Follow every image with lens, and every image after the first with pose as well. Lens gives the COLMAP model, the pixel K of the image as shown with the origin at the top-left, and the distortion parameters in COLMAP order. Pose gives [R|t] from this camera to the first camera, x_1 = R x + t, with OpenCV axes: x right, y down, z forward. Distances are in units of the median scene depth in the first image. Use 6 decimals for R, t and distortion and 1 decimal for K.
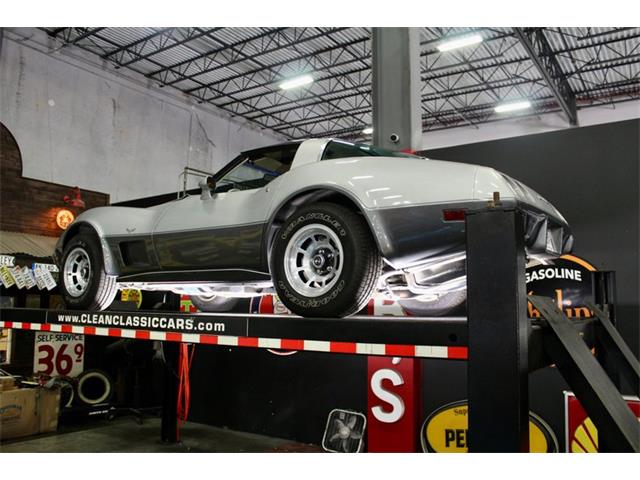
lens RADIAL K [[552.0, 0, 320.7], [0, 552.0, 237.2], [0, 0, 1]] dist [-0.130995, 0.042092]
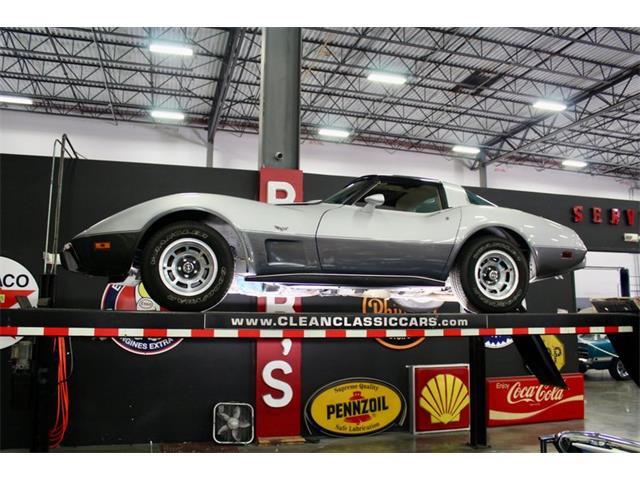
lens RADIAL K [[552.0, 0, 320.9], [0, 552.0, 240.0], [0, 0, 1]] dist [-0.130995, 0.042092]
pose [[0.640944, 0.091195, 0.762151, -1.210496], [-0.100887, 0.994312, -0.034132, 0.039140], [-0.760929, -0.055014, 0.646499, 0.360010]]
